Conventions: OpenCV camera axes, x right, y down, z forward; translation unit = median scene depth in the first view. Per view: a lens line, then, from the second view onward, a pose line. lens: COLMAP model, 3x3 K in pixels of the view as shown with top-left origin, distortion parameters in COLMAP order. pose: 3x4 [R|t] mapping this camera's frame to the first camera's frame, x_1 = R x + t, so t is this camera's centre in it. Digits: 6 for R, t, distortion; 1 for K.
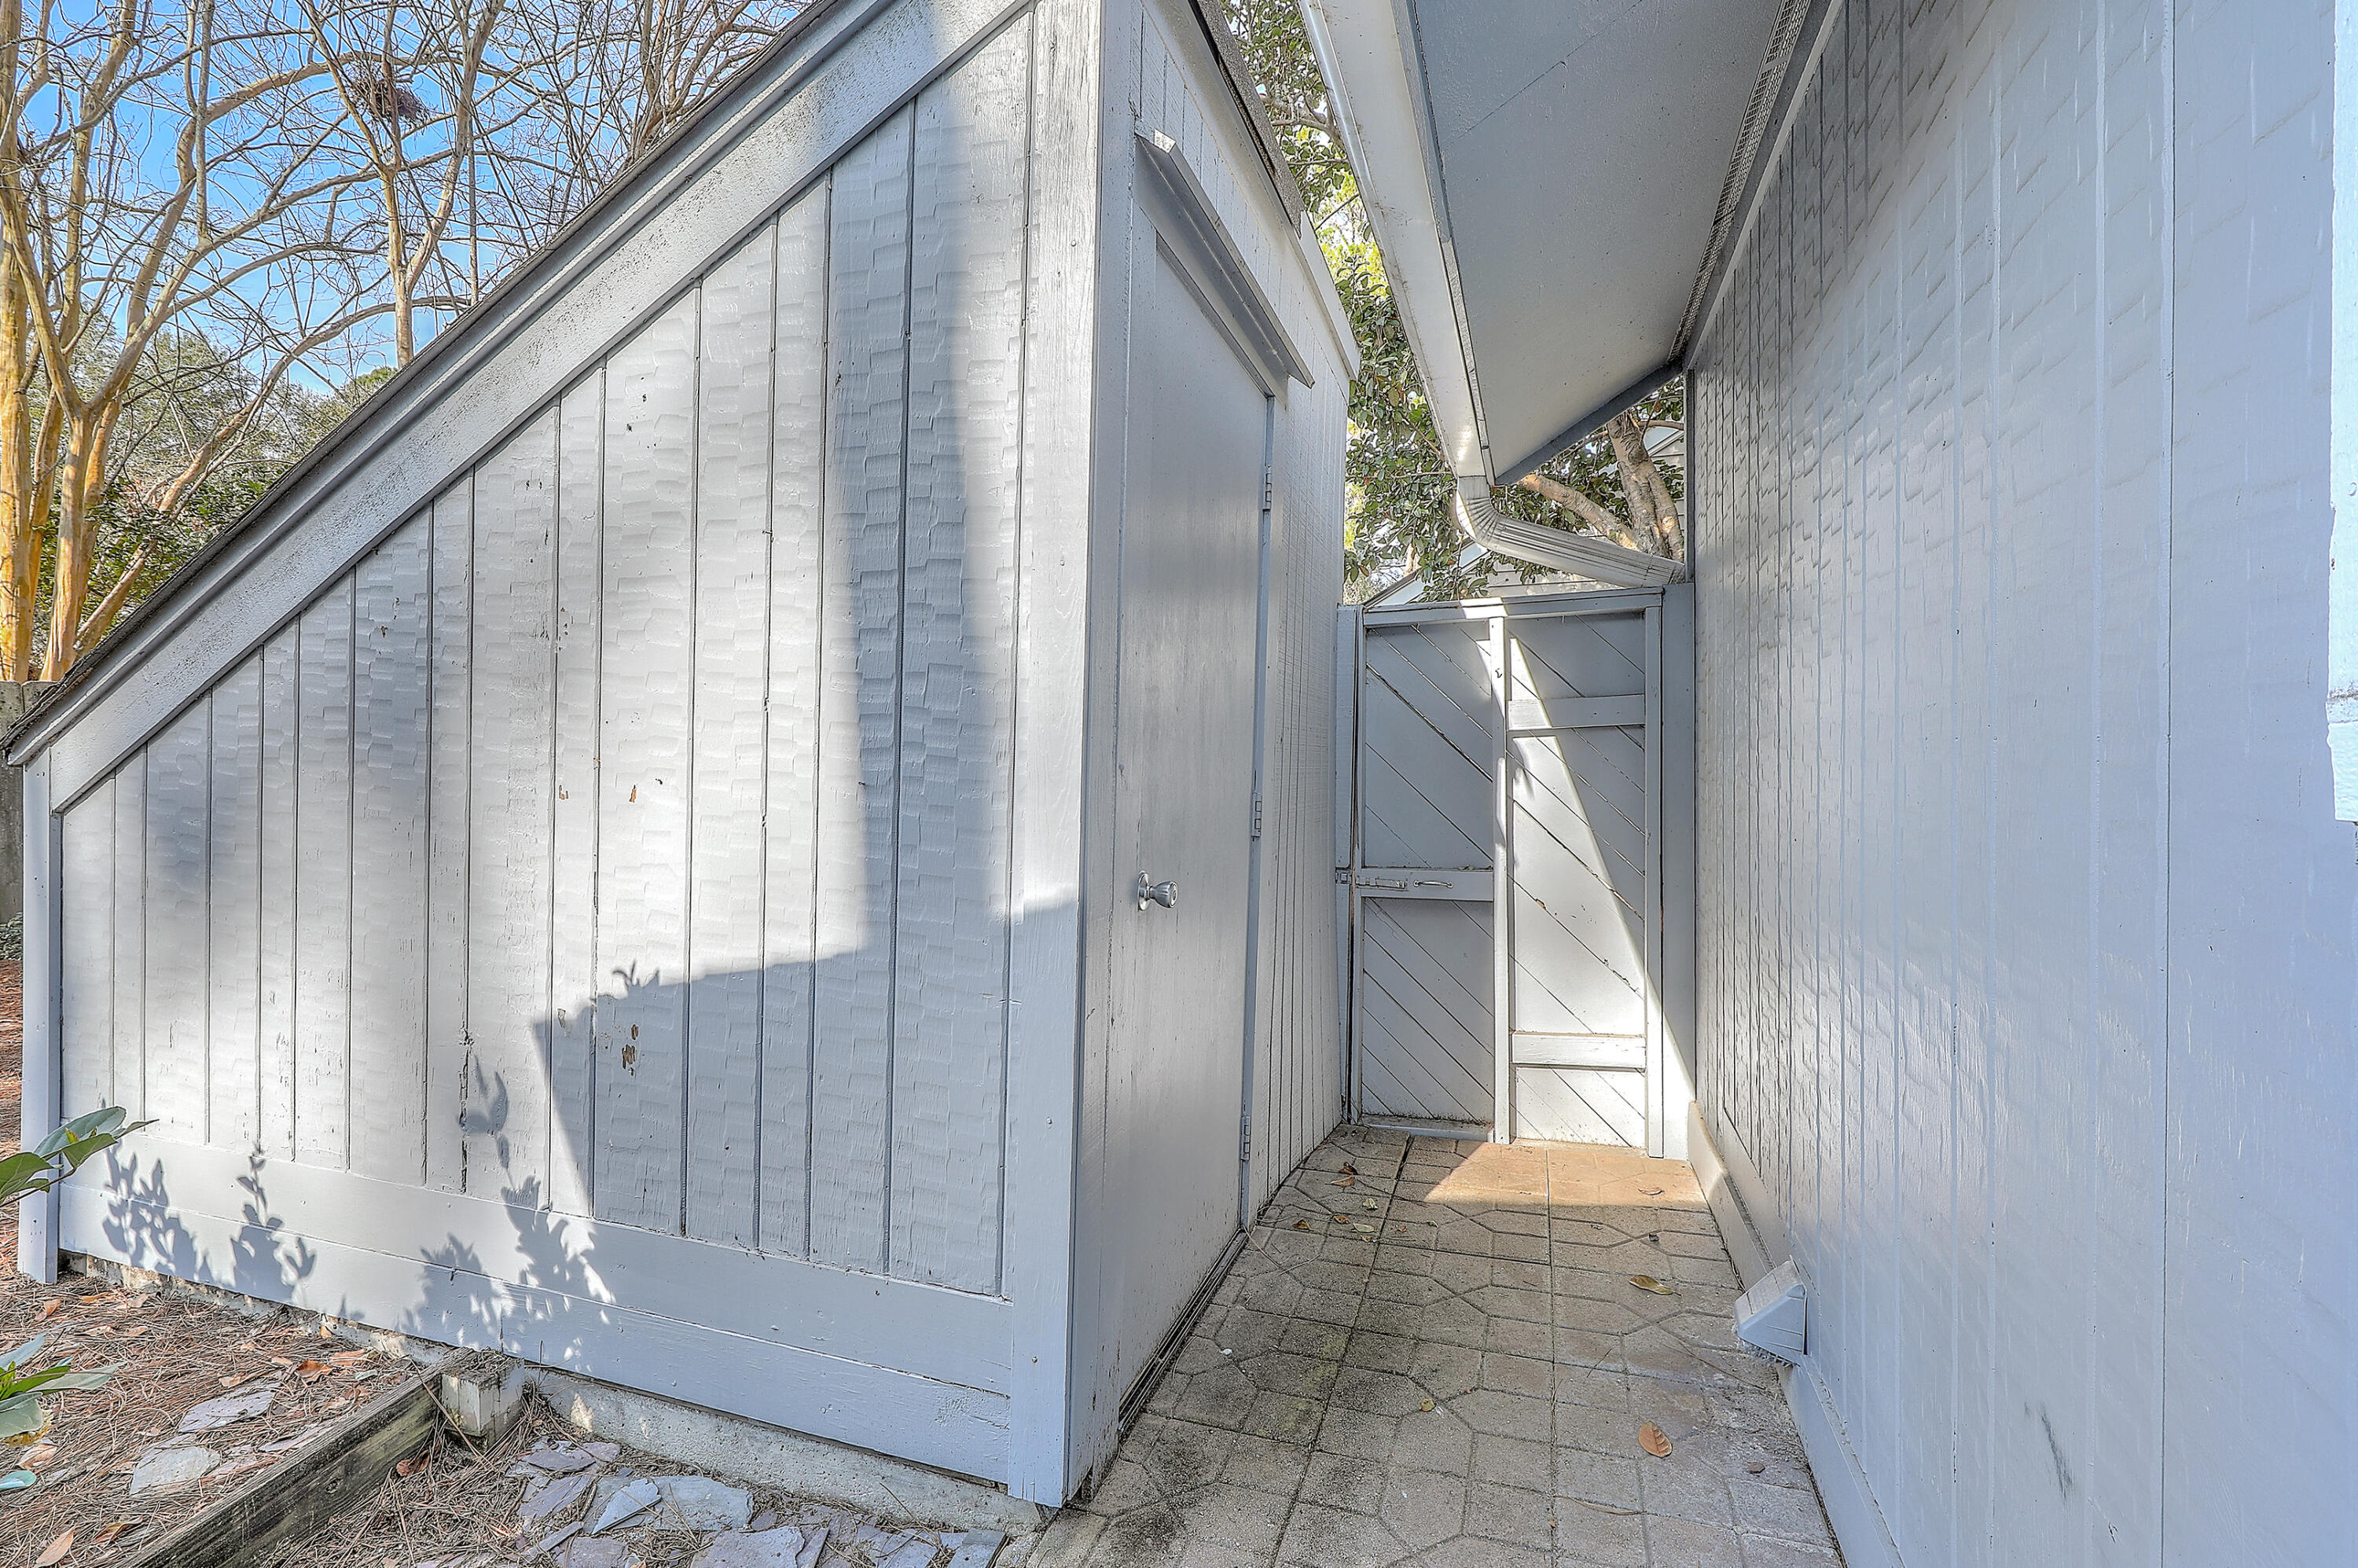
lens RADIAL K [[1038.5, 0, 1179.0], [0, 1038.5, 784.0], [0, 0, 1]] dist [0.001110, -0.006183]
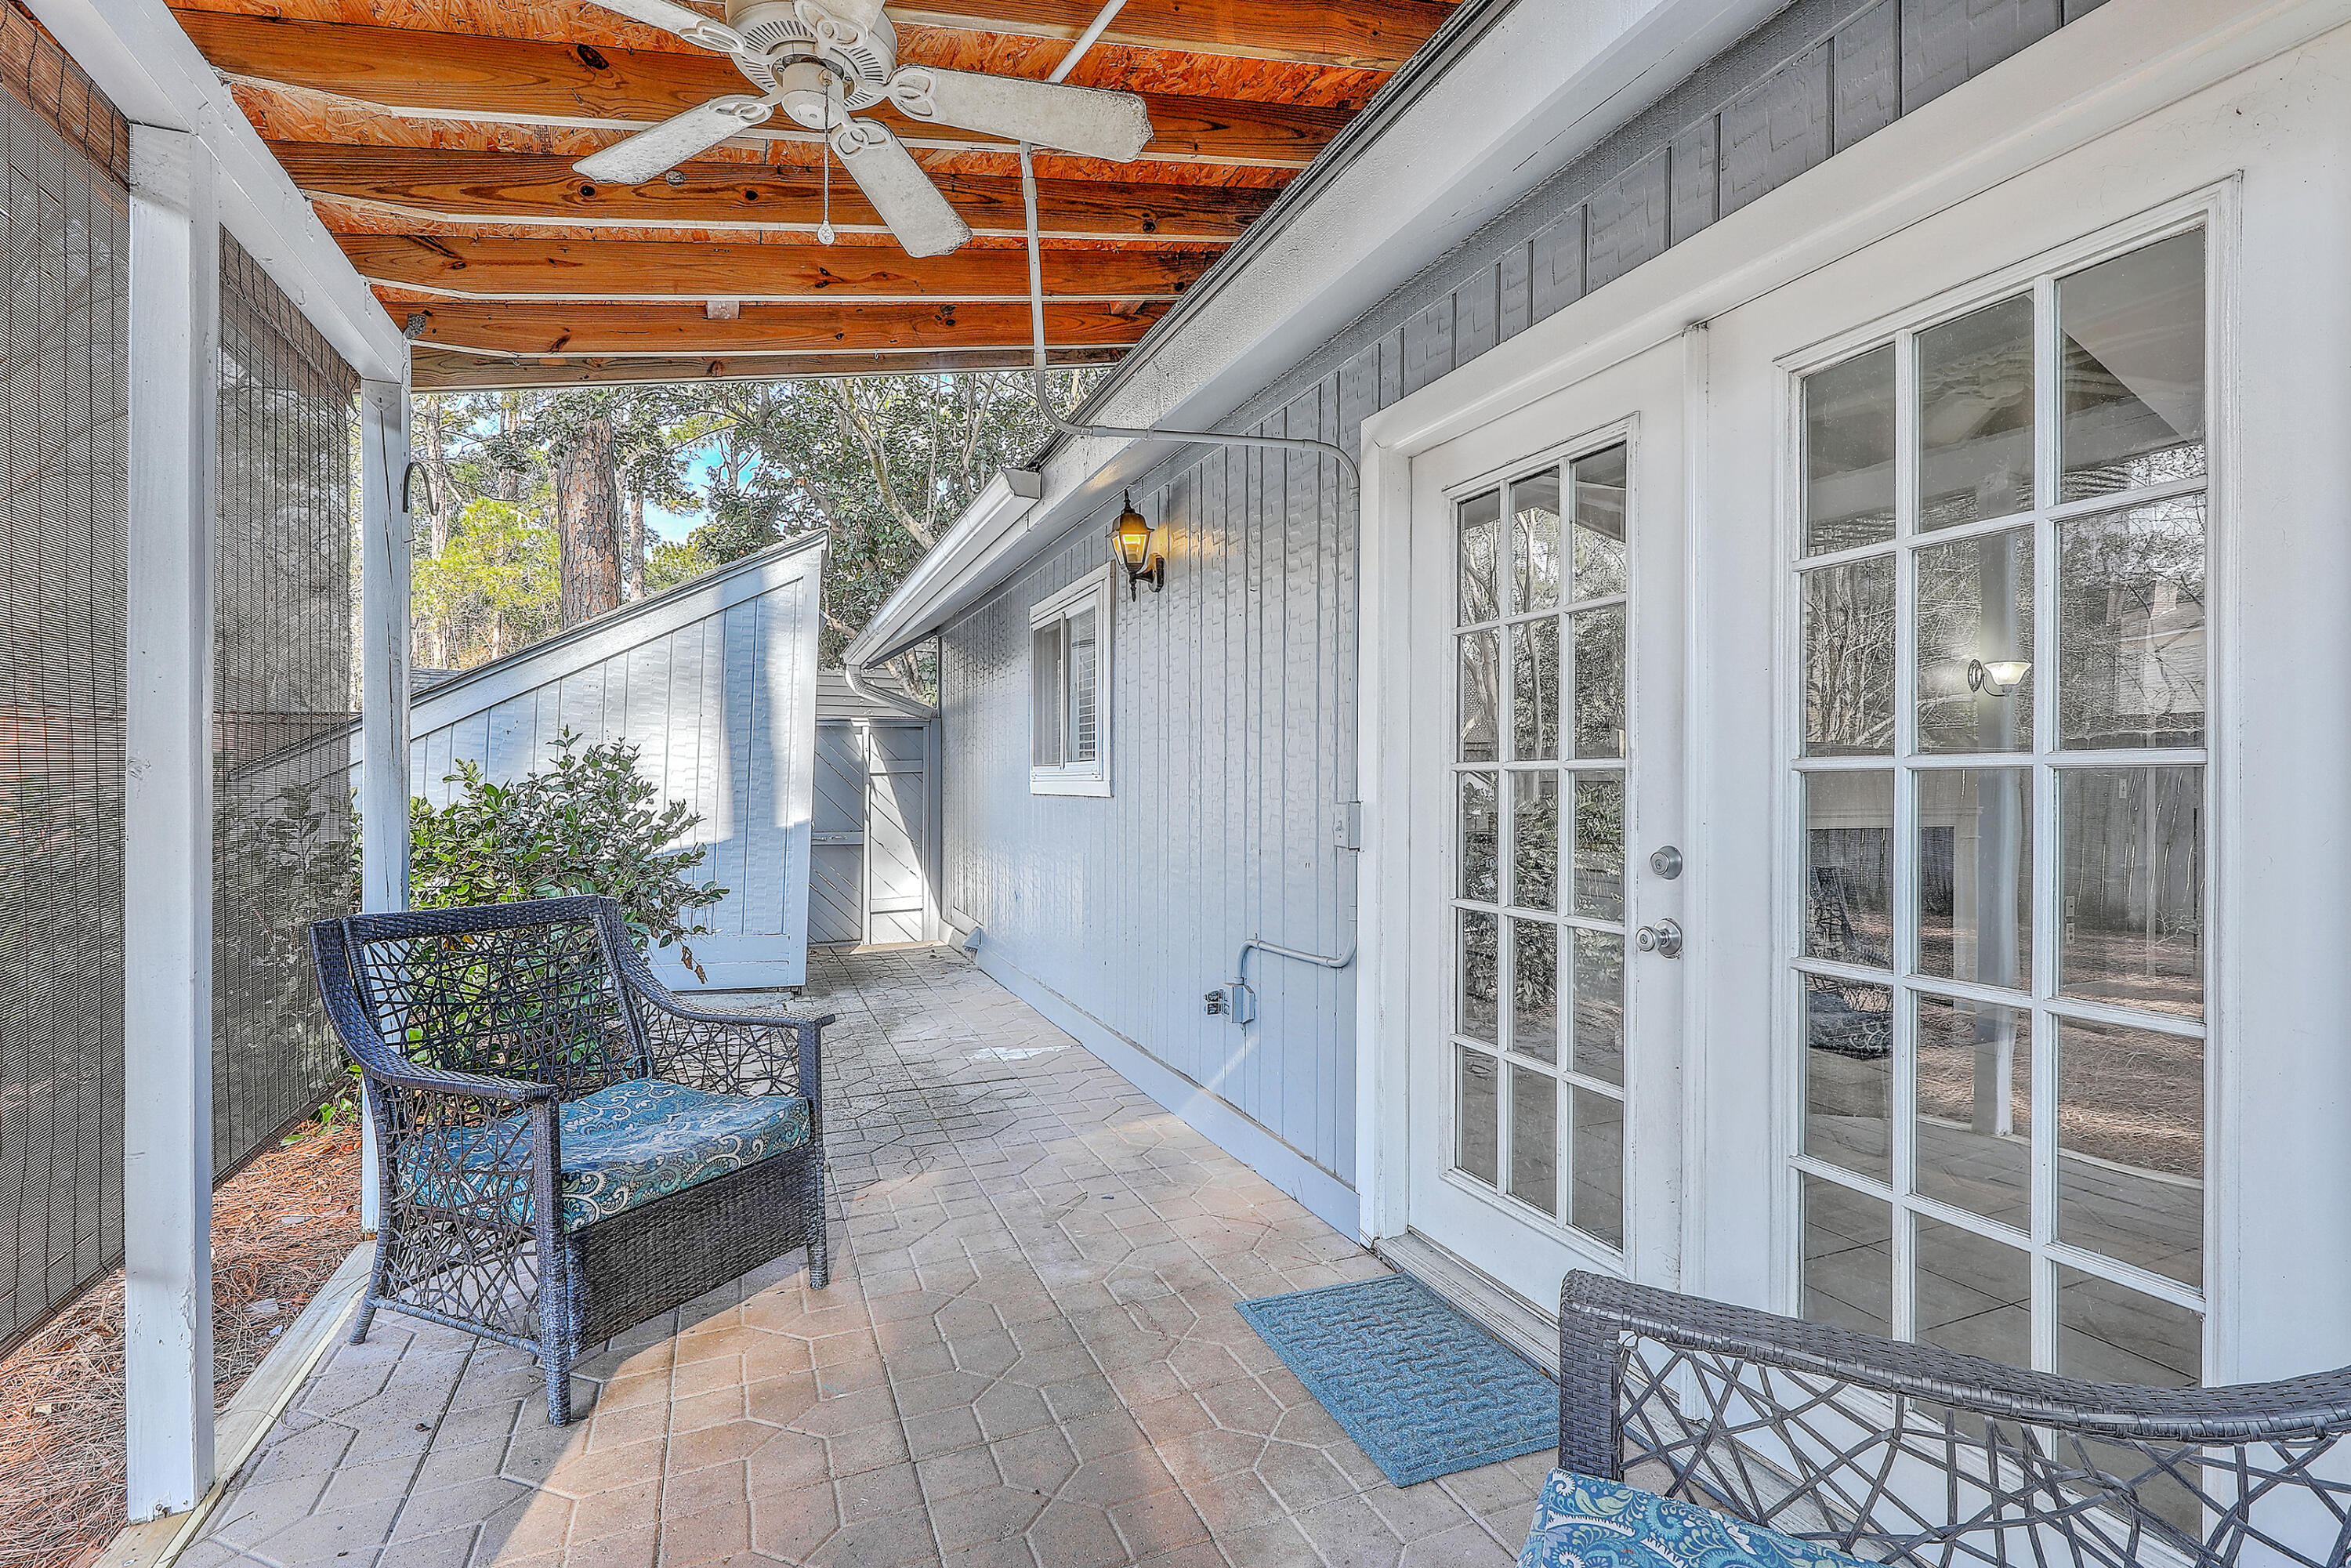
lens RADIAL K [[1063.0, 0, 1175.5], [0, 1063.0, 784.0], [0, 0, 1]] dist [-0.002534, -0.000329]
pose [[0.747717, 0.013409, 0.663882, -0.826521], [0.000959, 0.999773, -0.021273, 0.028683], [-0.664017, 0.016543, 0.747535, -1.374199]]
